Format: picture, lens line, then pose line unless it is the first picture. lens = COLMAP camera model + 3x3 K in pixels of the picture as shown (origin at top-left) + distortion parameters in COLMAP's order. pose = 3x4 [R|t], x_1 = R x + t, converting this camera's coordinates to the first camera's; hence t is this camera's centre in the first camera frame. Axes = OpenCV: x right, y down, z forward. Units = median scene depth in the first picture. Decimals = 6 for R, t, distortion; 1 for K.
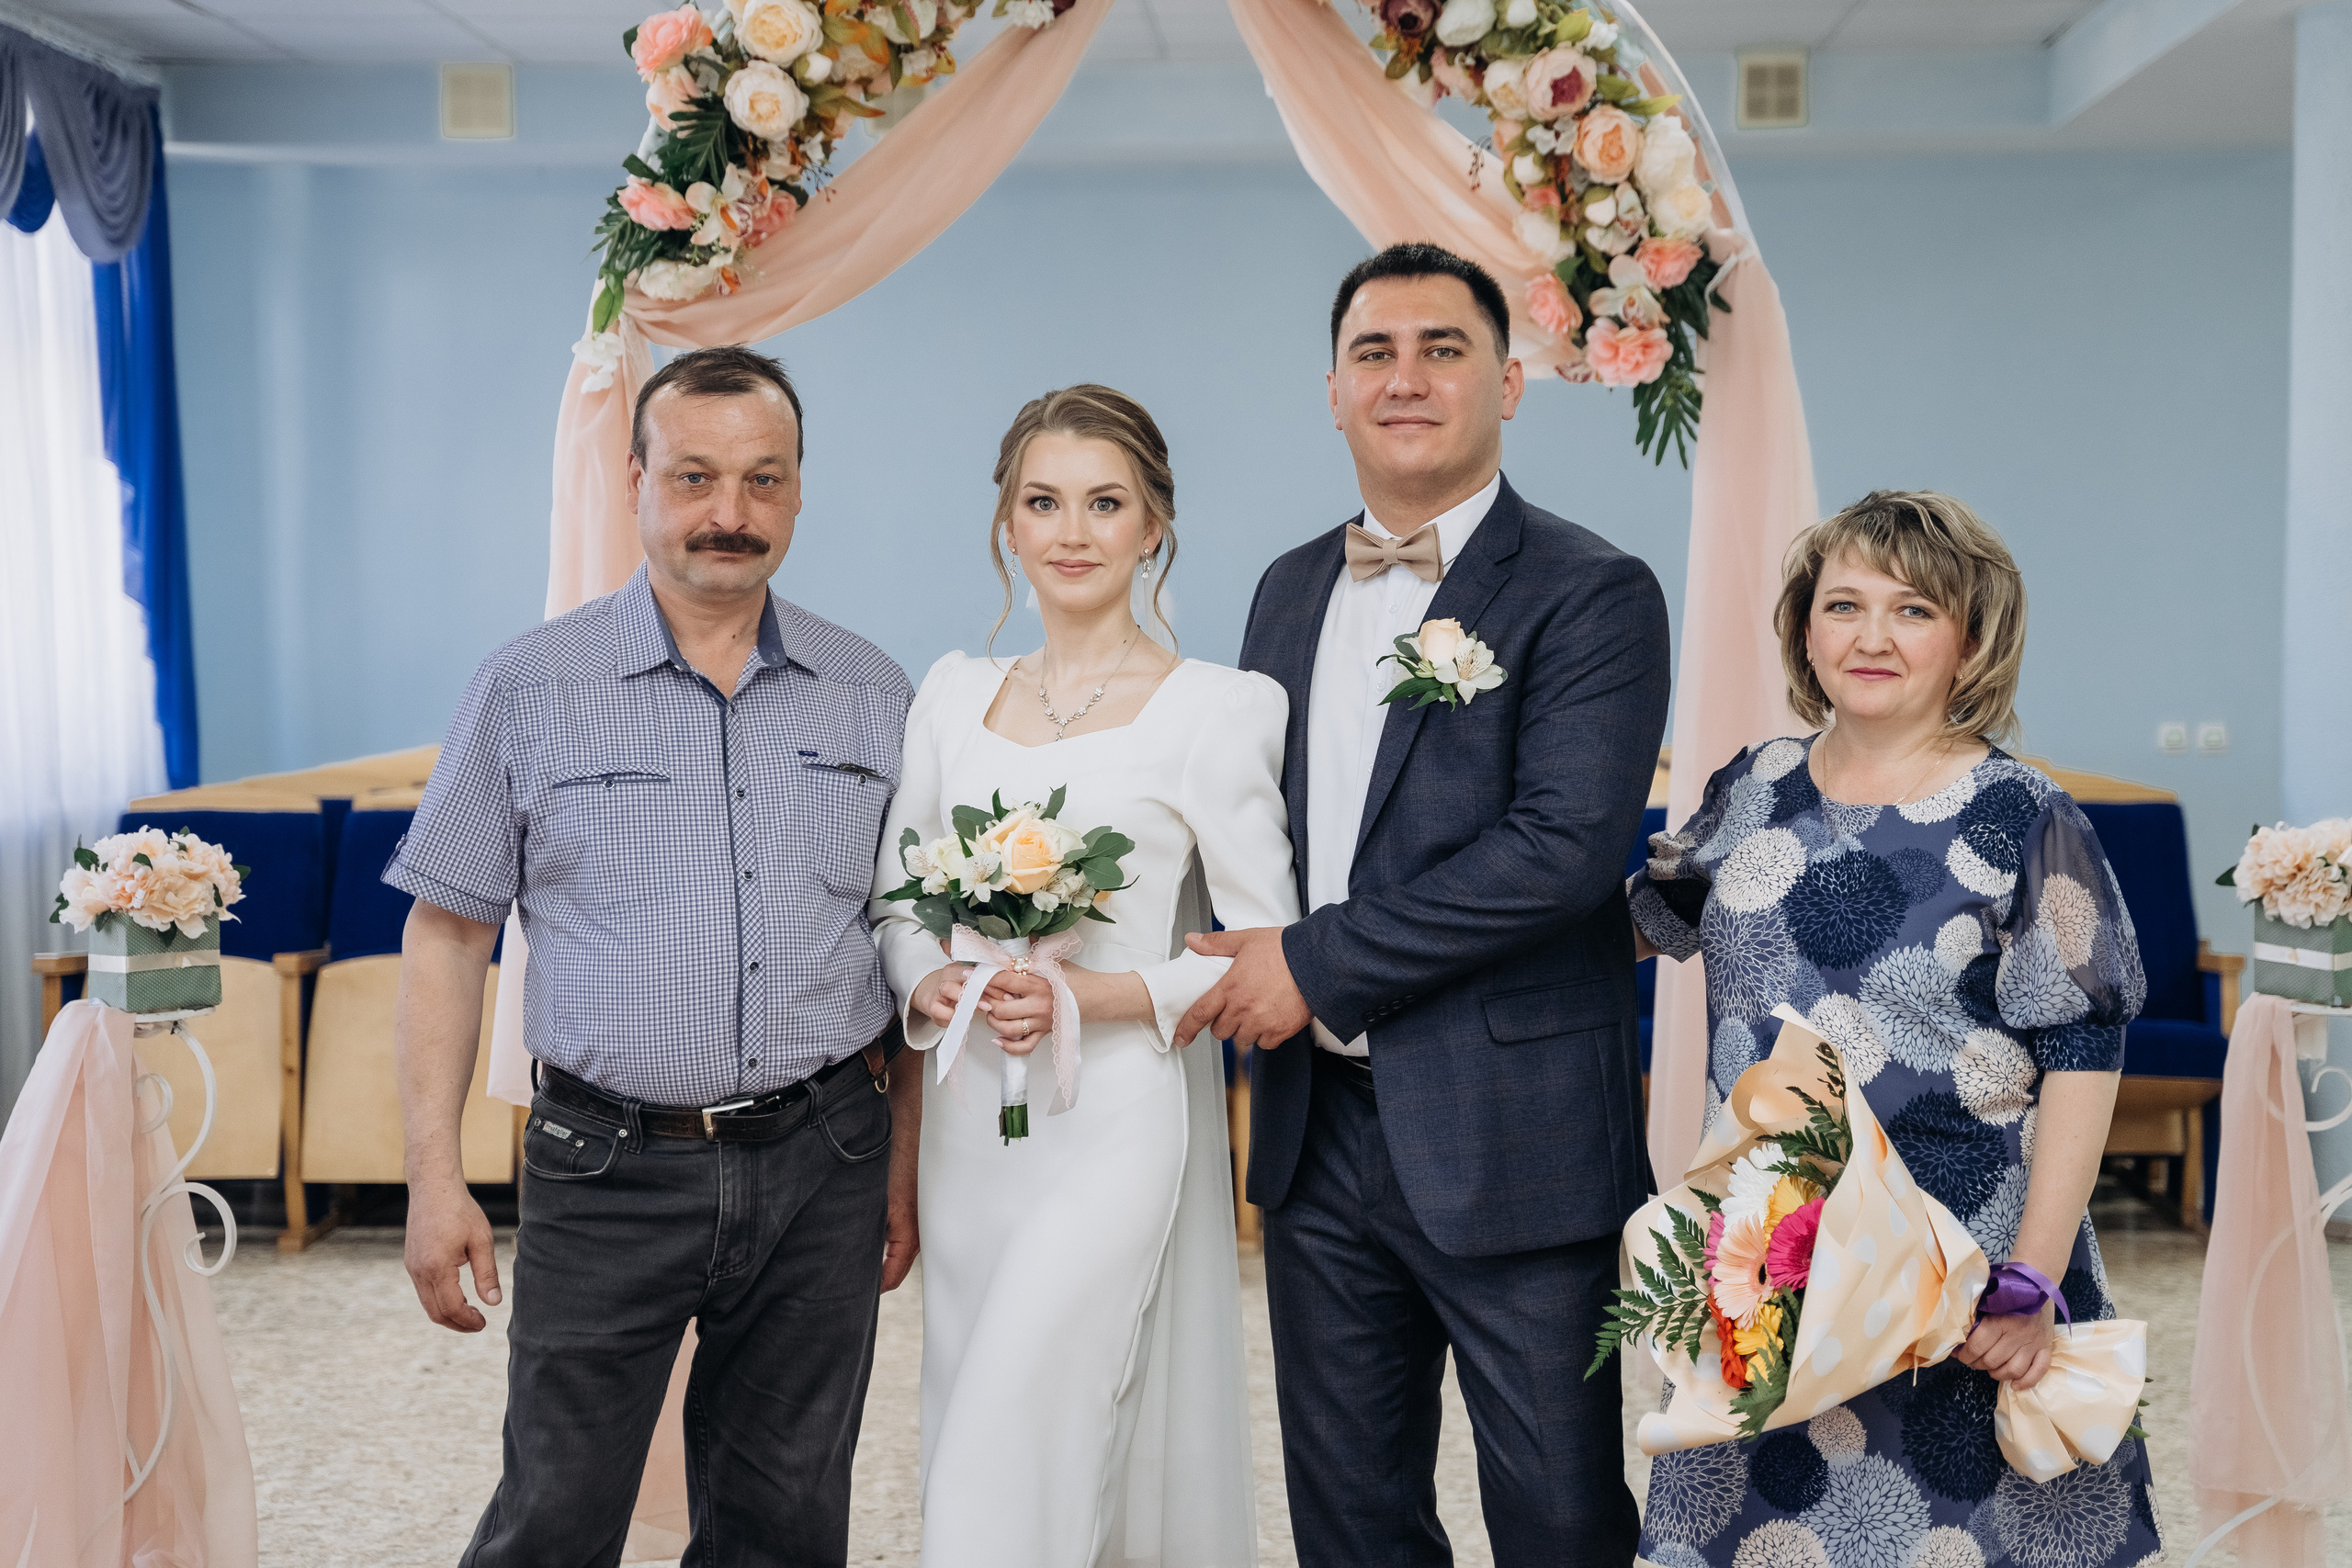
lens RADIAL K [[4031.9, 0, 1192.3], [0, 4031.9, 795.9], [0, 0, 1]] dist [0.237539, 0.000000]
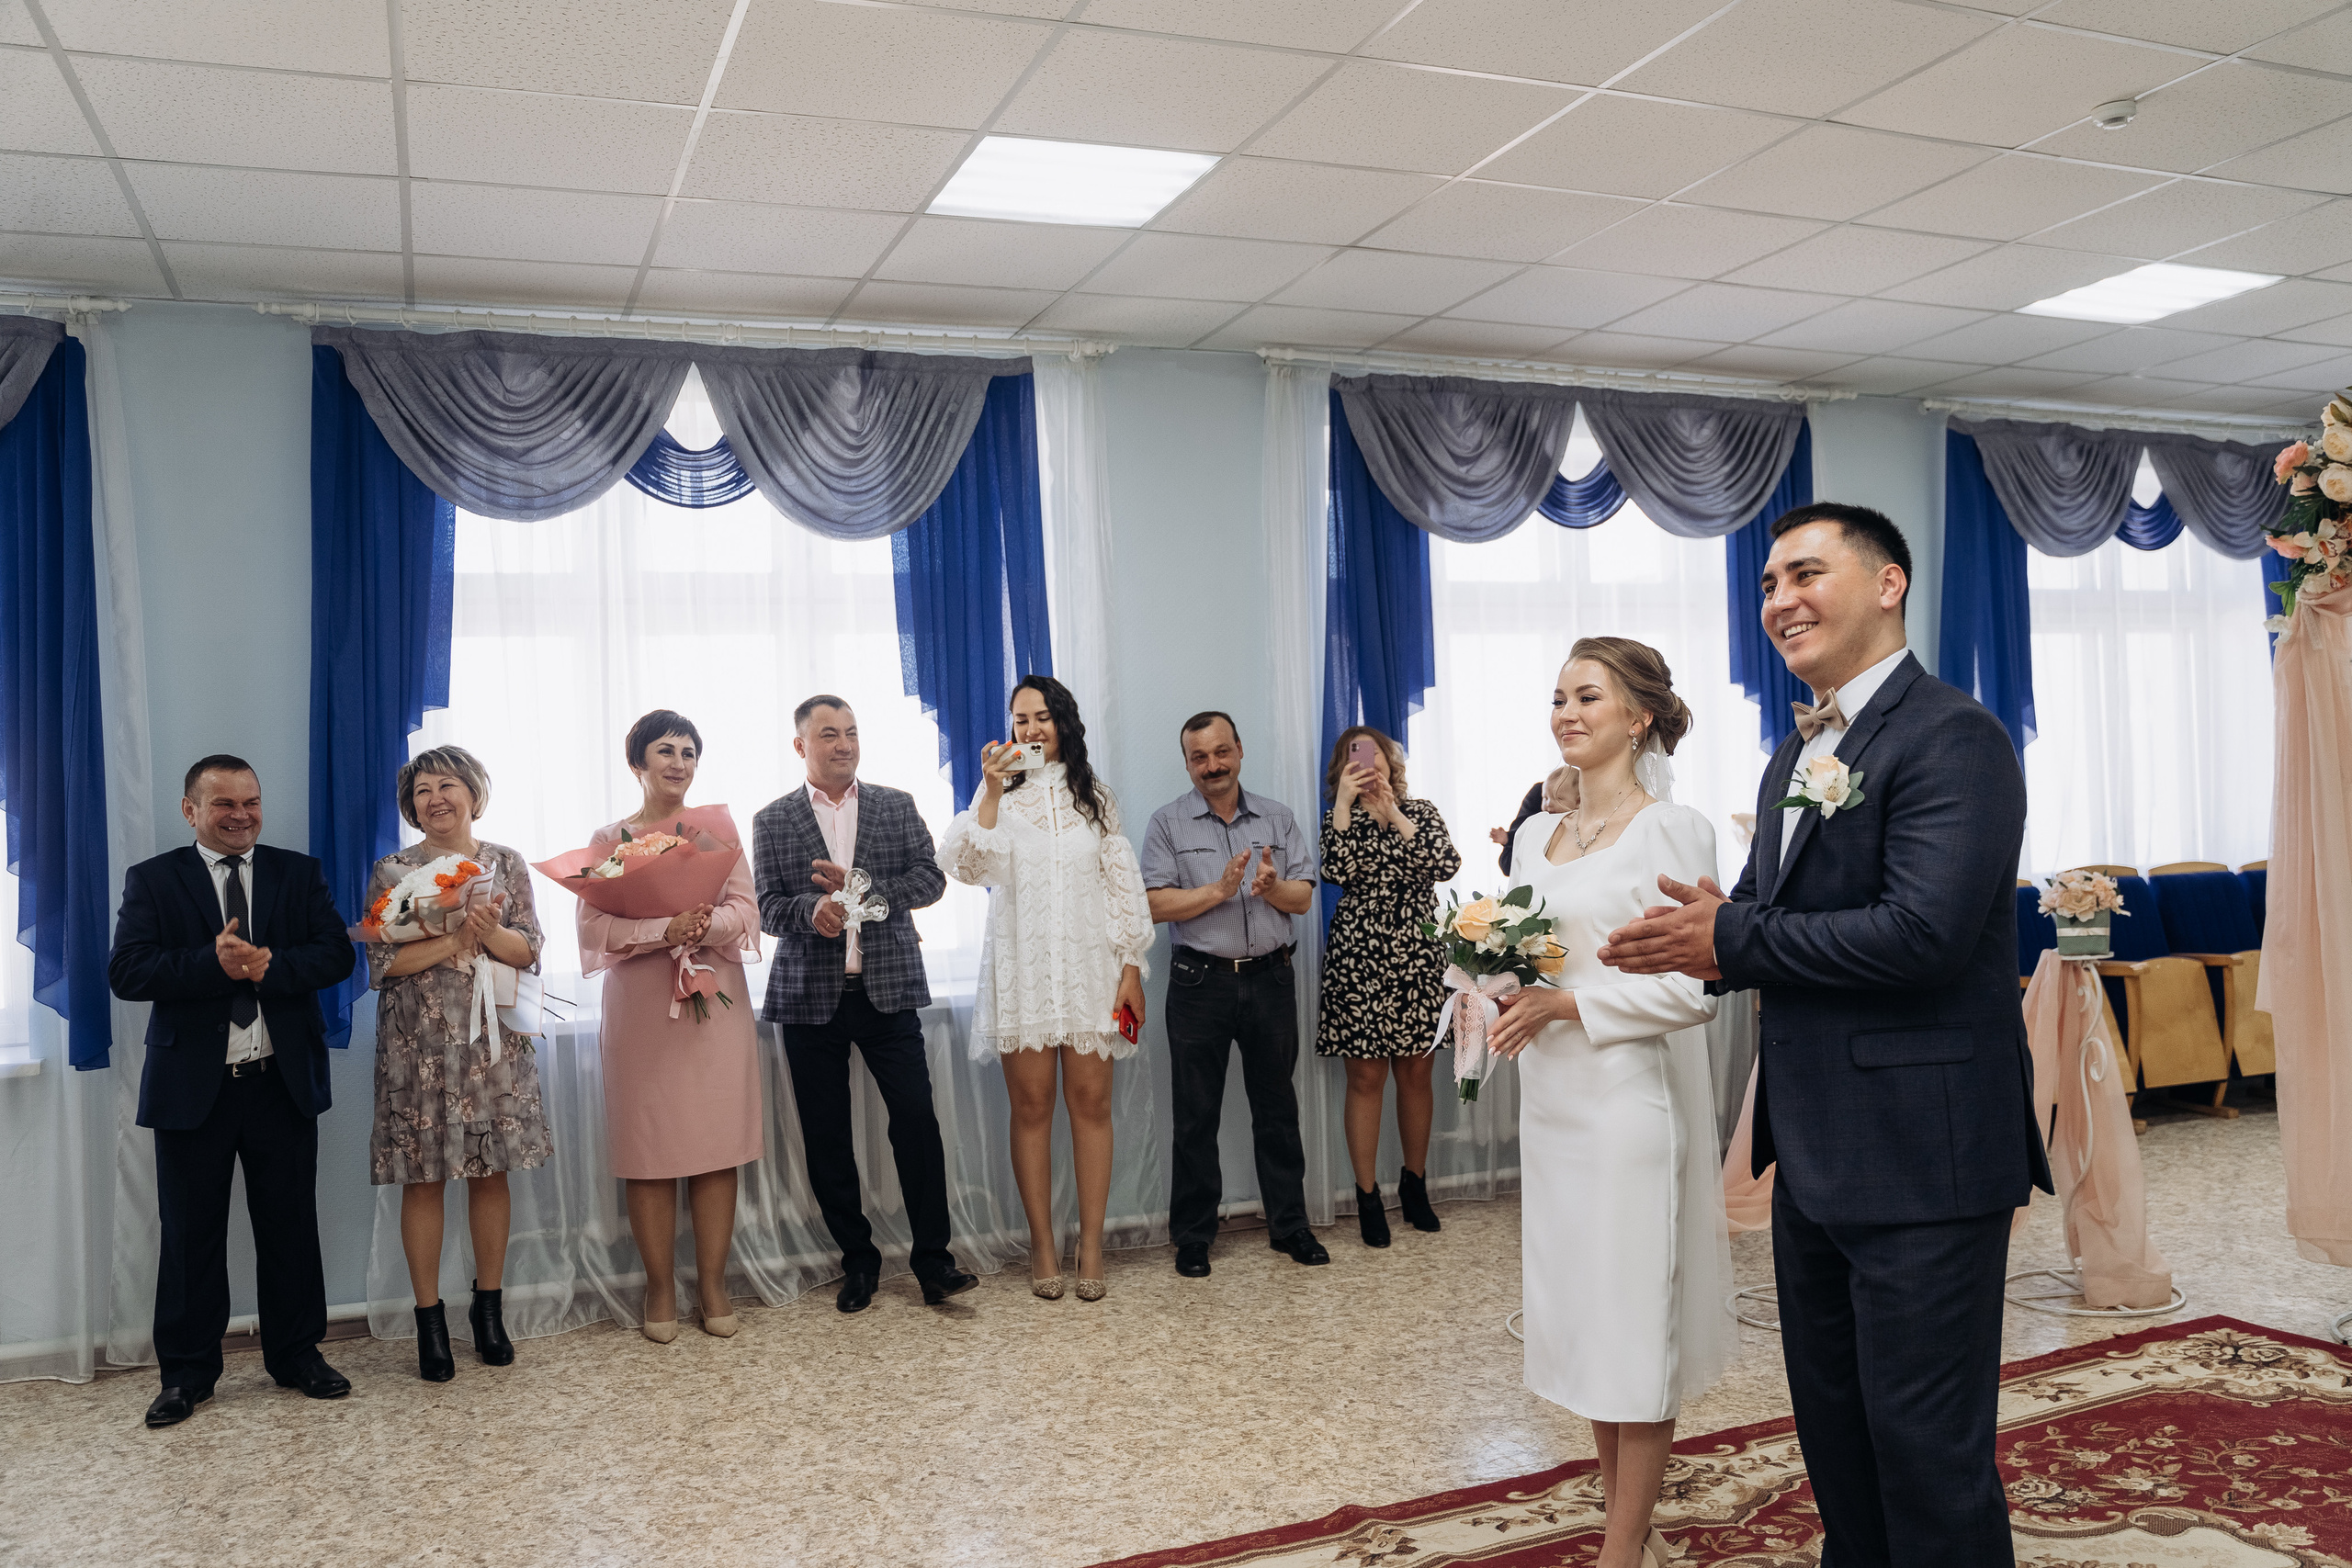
lens RADIAL K [[1902.2, 0, 1194.5], [0, 1902.2, 775.9], [0, 0, 1]] dist [-0.112100, 0.078684]
pose [[0.415421, -0.026493, -0.909243, 0.429589], [-0.010124, 0.999379, -0.033744, -0.003635], [0.909573, 0.023223, 0.414895, 0.177367]]
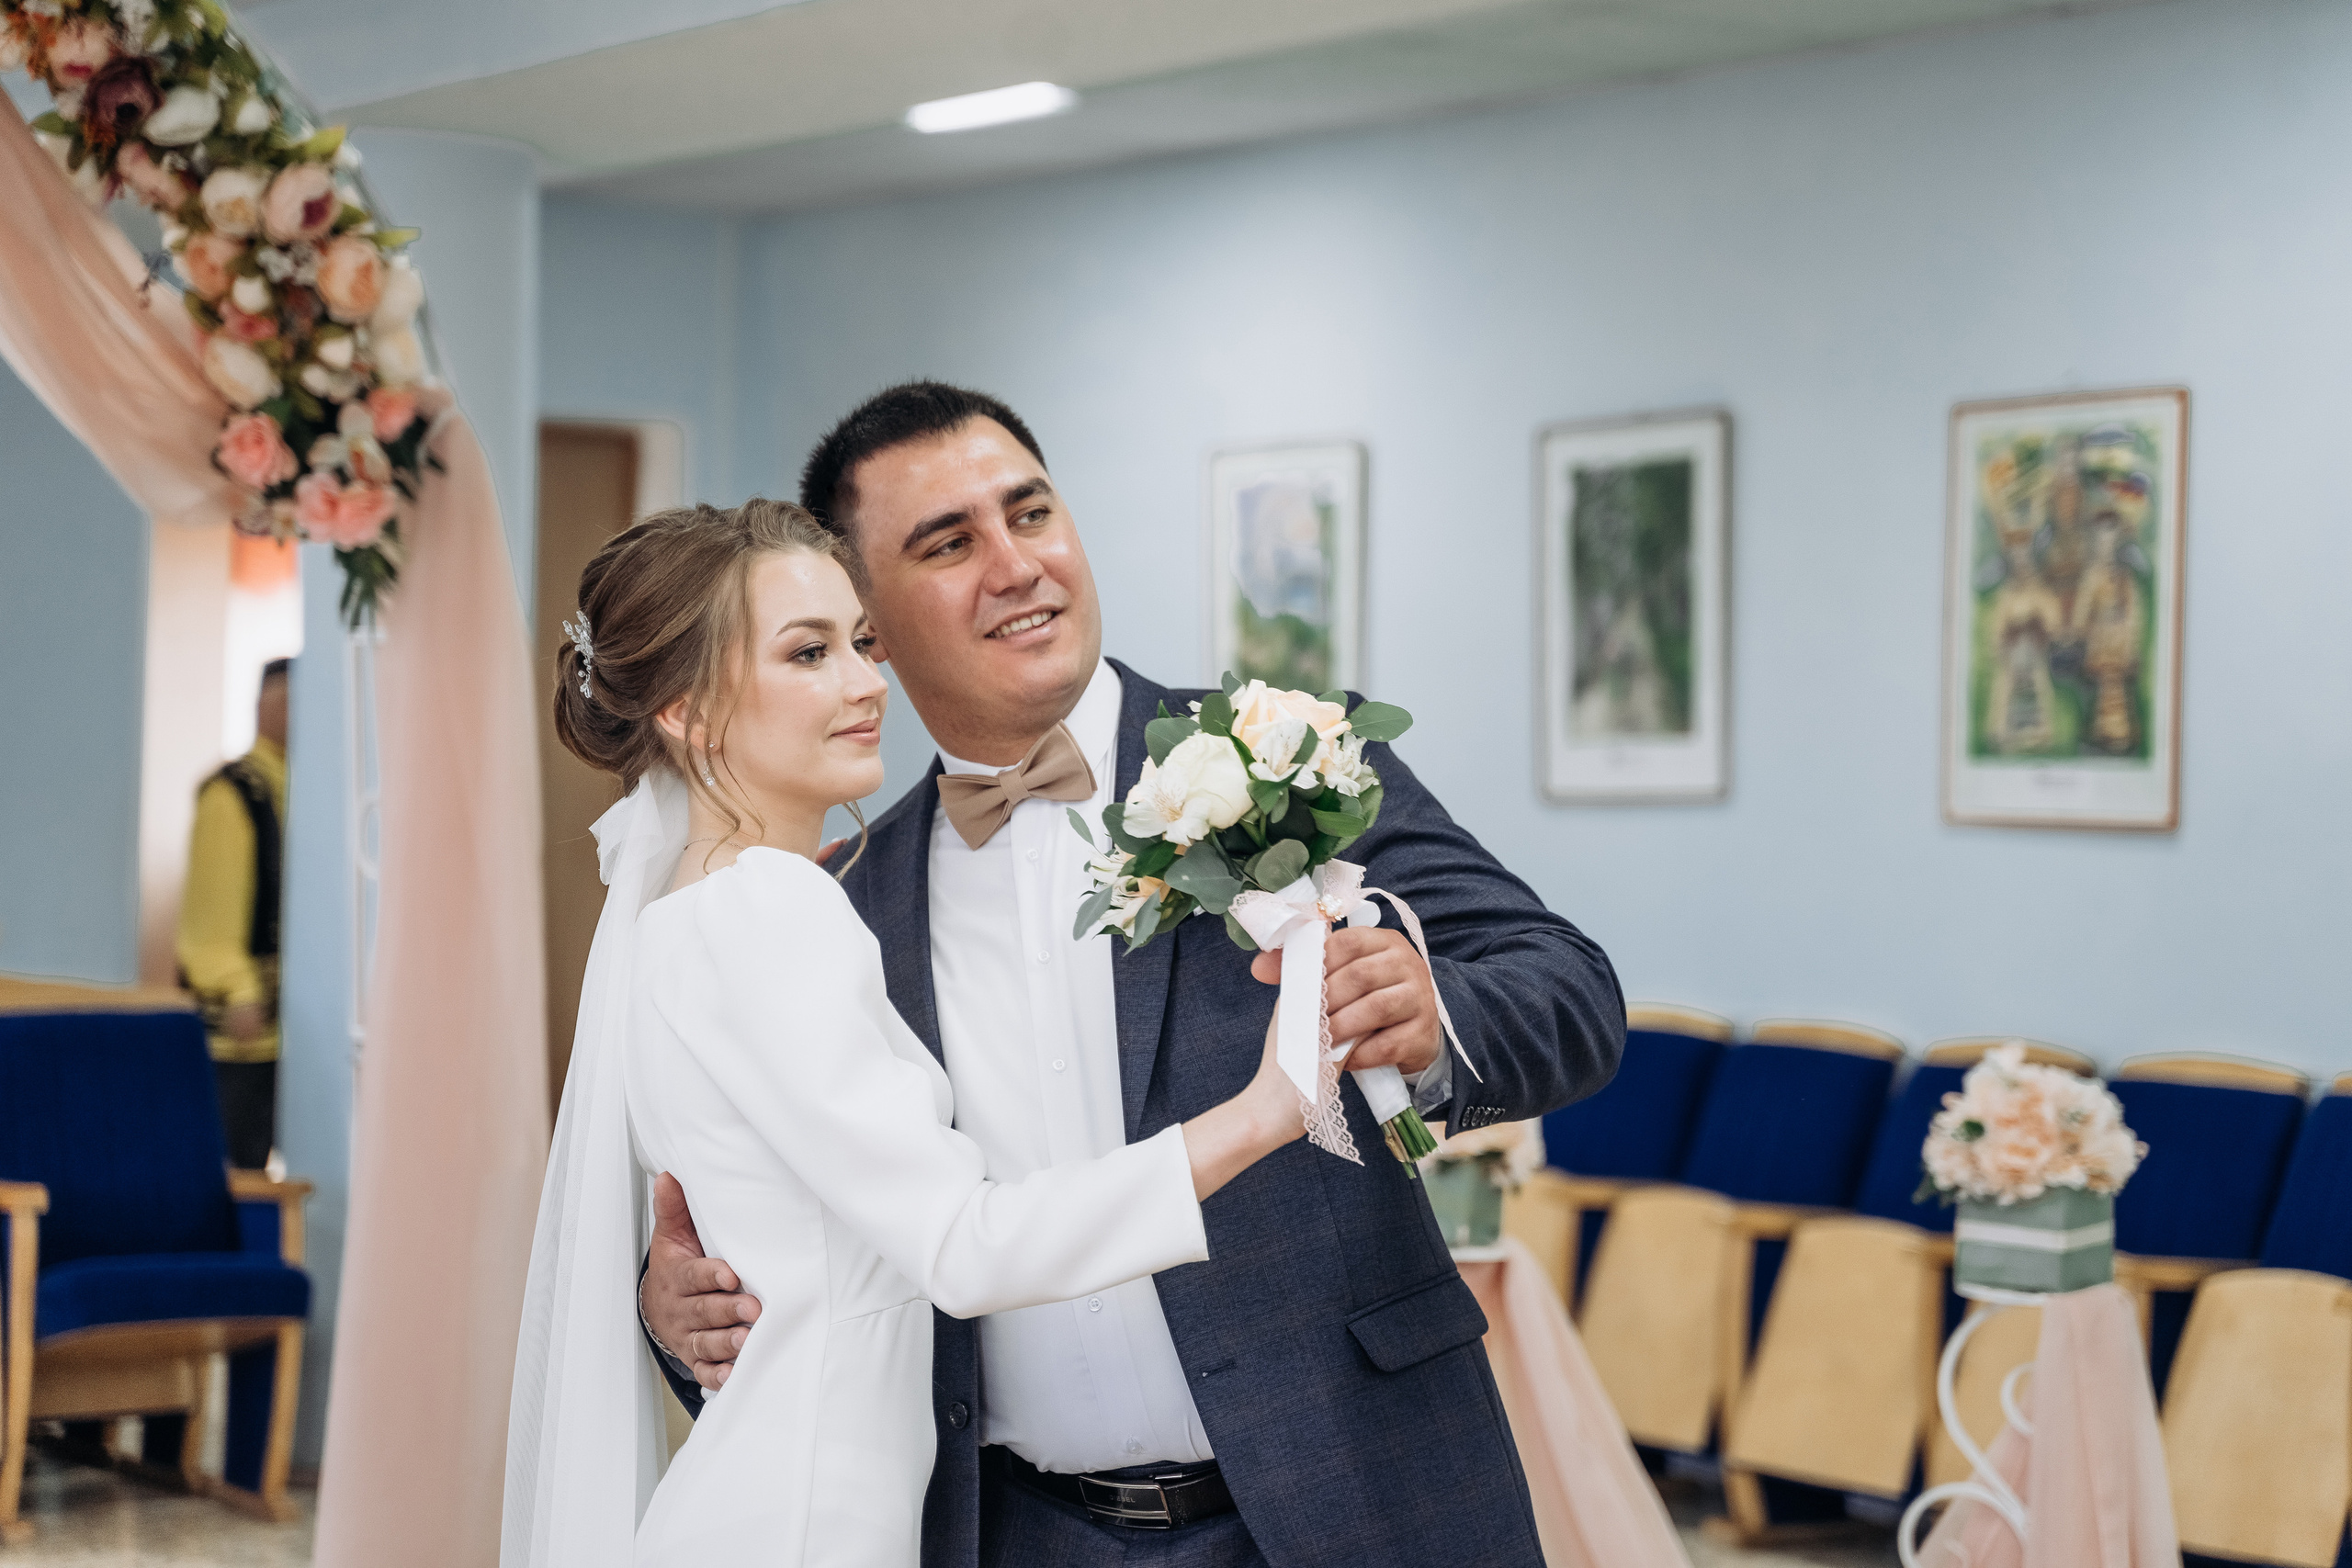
lens RADIAL K [[4829.5, 0, 1193.1], [0, 4829.5, 770.8], [0, 0, 1]] dist [0.294401, 0.000000]
pose [[0.802099, 0.021987, 0.596786, -0.379011], [0.003626, 0.999124, -0.041684, -0.007708], [-0.597180, 0.035598, 0.801317, 0.040389]]
